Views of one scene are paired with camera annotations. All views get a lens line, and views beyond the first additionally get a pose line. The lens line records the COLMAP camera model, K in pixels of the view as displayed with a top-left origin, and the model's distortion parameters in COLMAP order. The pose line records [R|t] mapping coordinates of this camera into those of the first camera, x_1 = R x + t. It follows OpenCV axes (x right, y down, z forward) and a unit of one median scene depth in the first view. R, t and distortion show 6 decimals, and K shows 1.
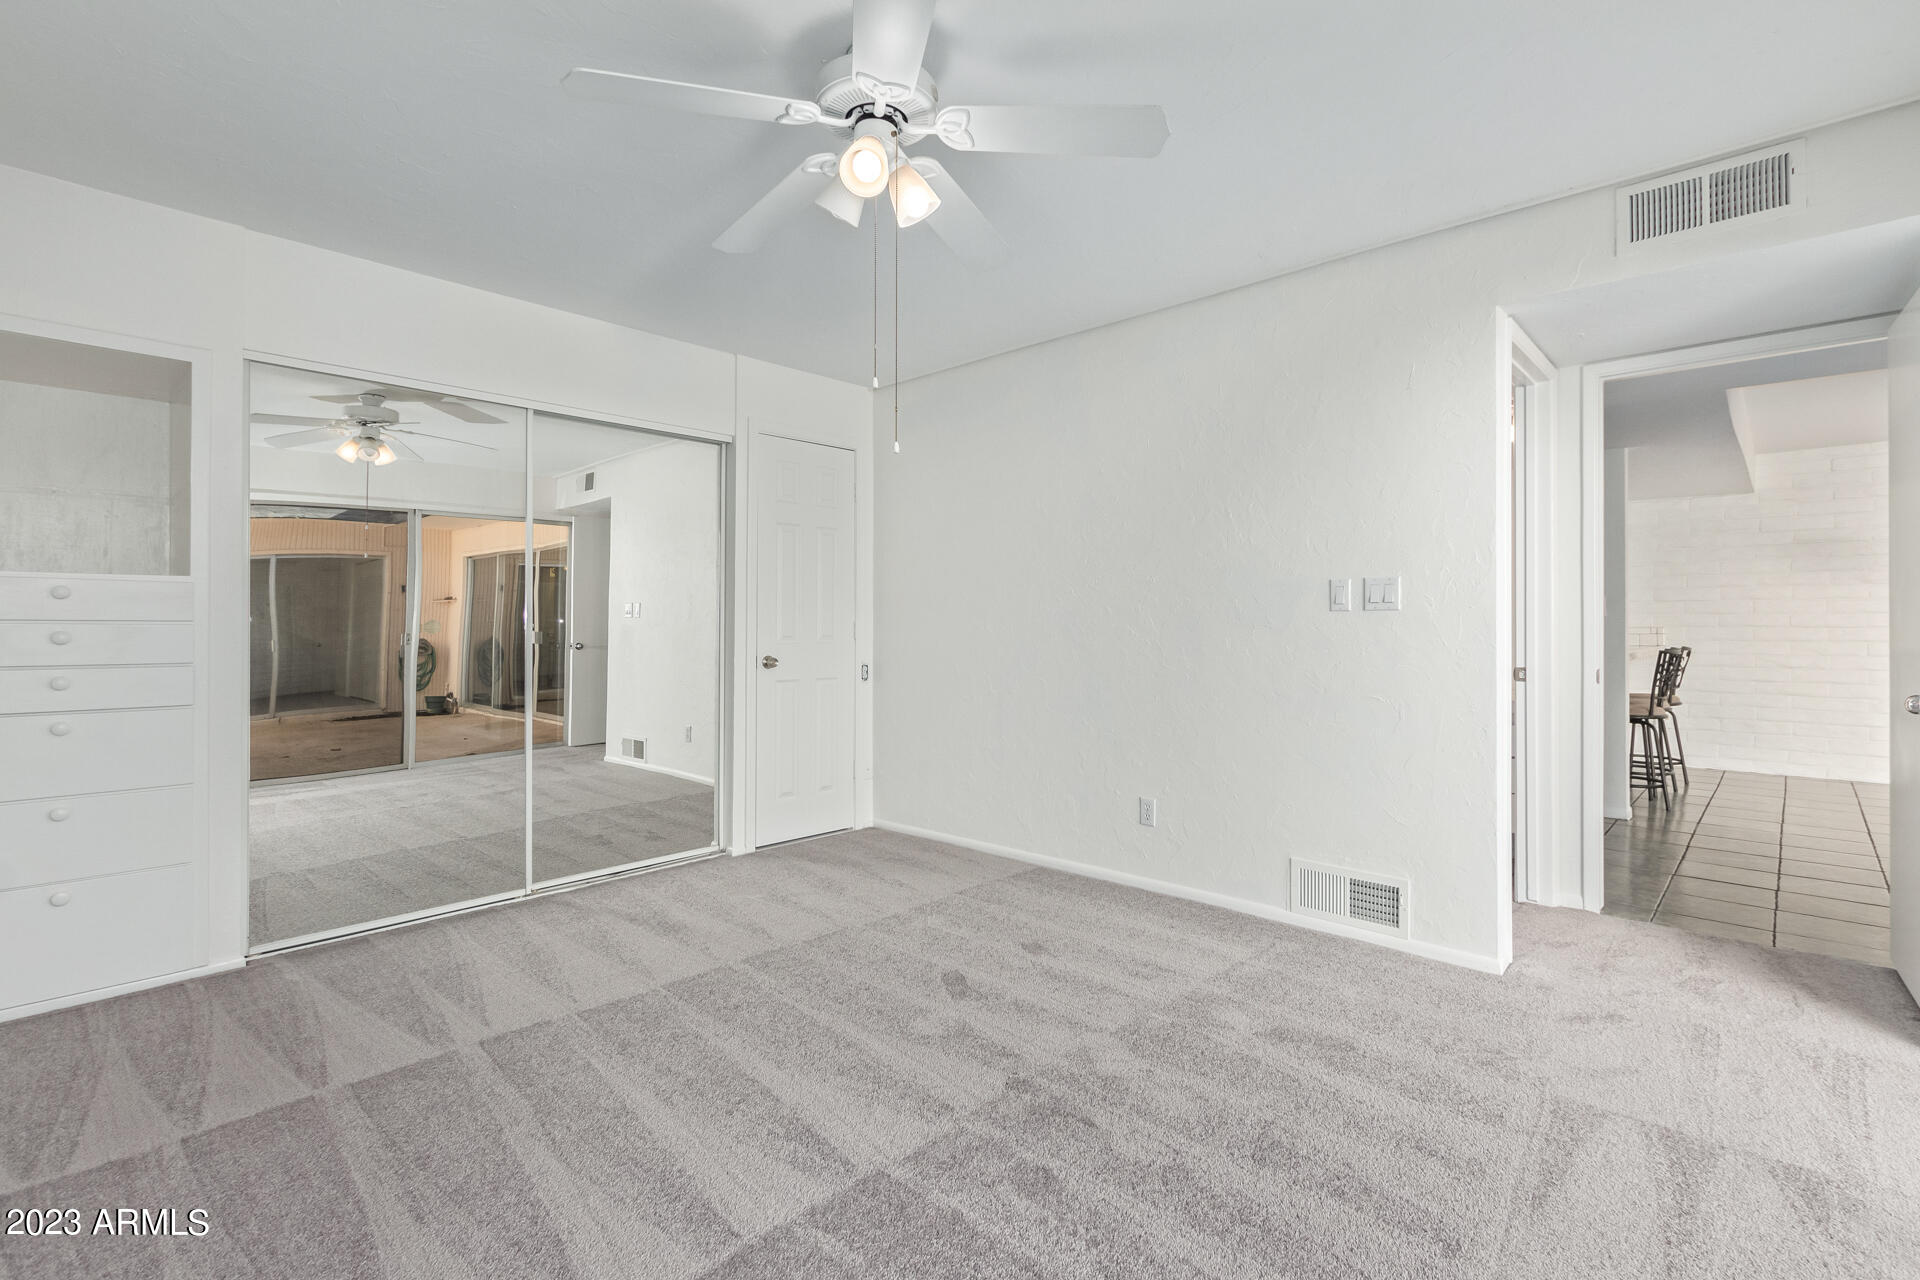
lens RADIAL K [[878.4, 0, 966.8], [0, 878.4, 619.7], [0, 0, 1]] dist [0.008601, -0.001596]
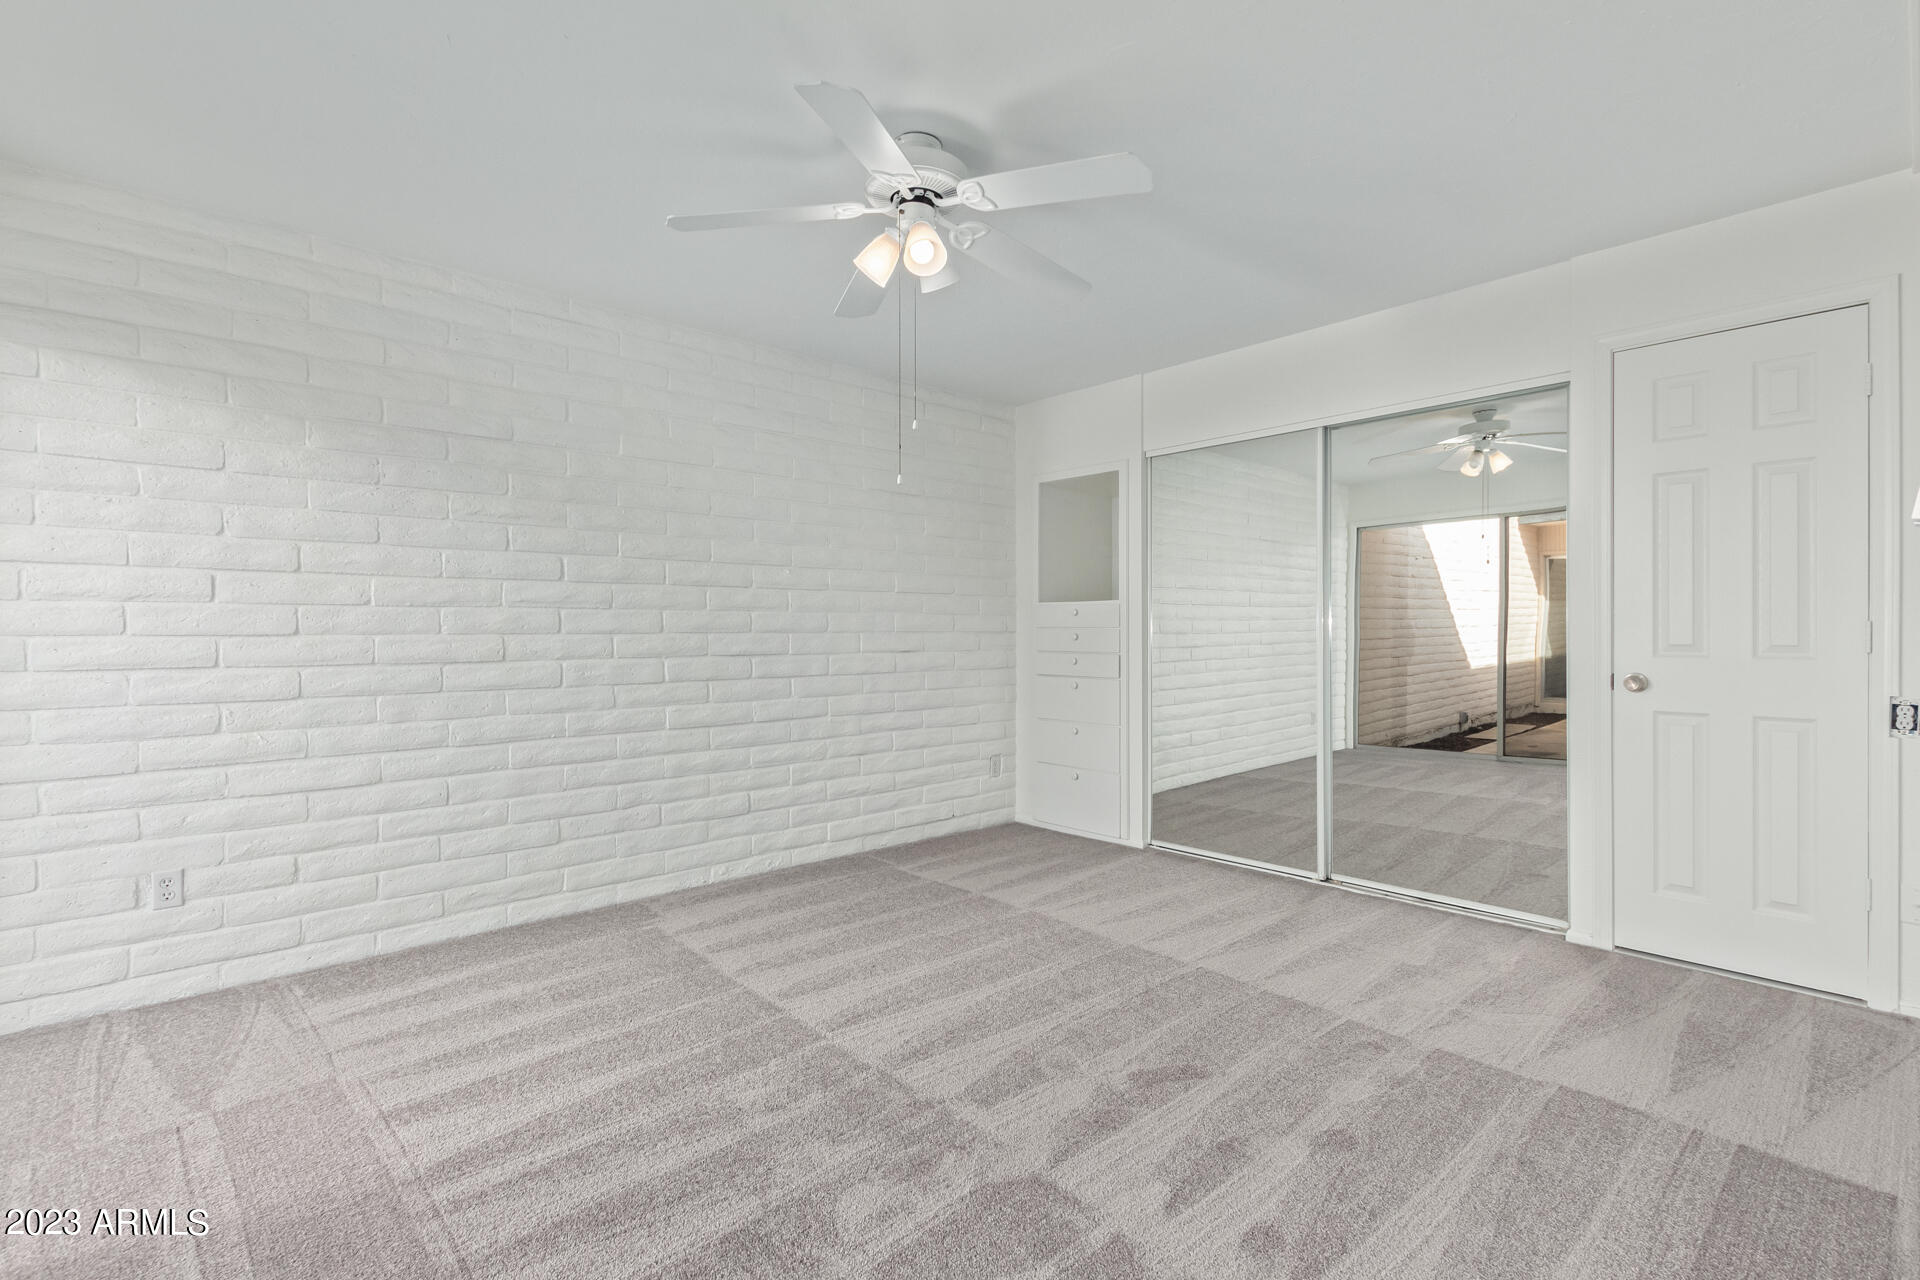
lens RADIAL K [[878.4, 0, 977.0], [0, 878.4, 631.6], [0, 0, 1]] dist [0.008601, -0.001596]
pose [[-0.062778, 0.003050, -0.998023, 0.701082], [0.008727, 0.999959, 0.002507, 0.002562], [0.997989, -0.008553, -0.062802, 0.760416]]
